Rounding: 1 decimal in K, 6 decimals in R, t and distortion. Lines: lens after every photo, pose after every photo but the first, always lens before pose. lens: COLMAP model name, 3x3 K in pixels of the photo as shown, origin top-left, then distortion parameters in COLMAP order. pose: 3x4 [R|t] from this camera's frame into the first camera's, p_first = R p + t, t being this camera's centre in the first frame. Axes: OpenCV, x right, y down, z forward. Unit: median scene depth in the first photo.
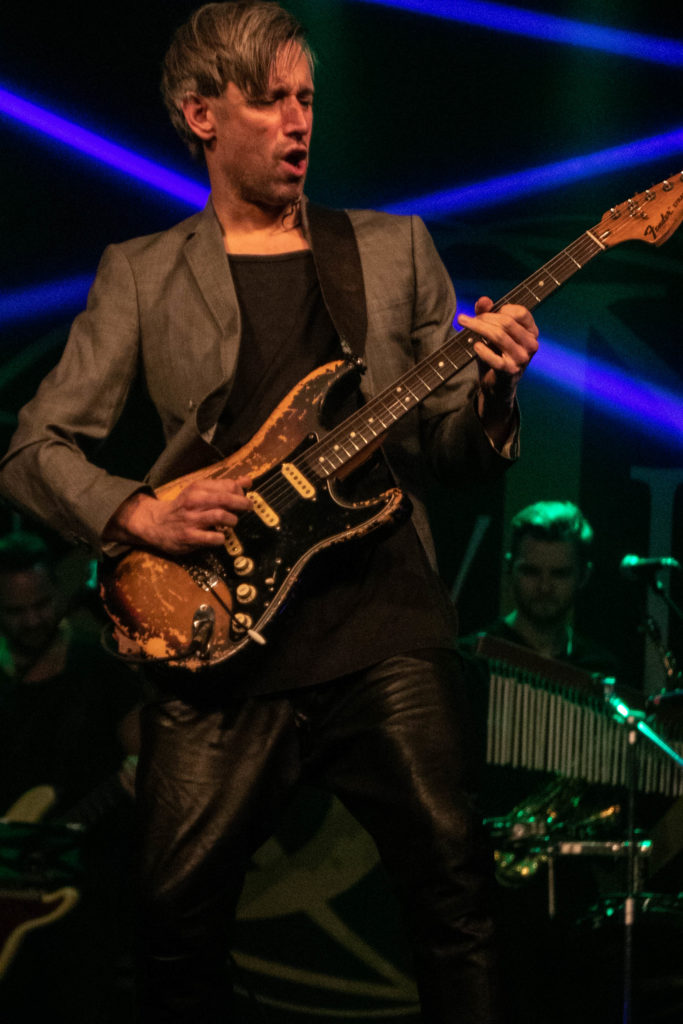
lens RADIAL K [[4321.5, 0, 324.2], [0, 4321.5, 512.7], [0, 0, 1]] dist [1.119653, 0.700442]
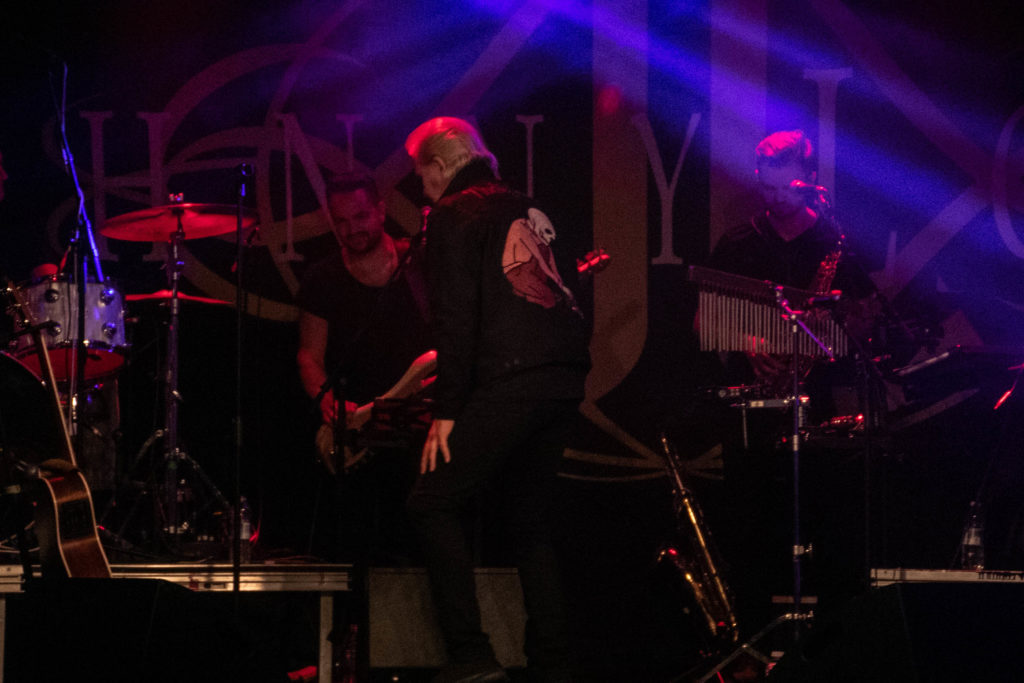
lens RADIAL K [[5723.1, 0, 508.7], [0, 5723.1, 415.7], [0, 0, 1]] dist [3.031919, 5.087358]
pose [[0.998628, -0.051360, -0.010233, -0.009538], [0.052351, 0.984224, 0.169003, -0.261634], [0.001392, -0.169306, 0.985562, -0.975441]]
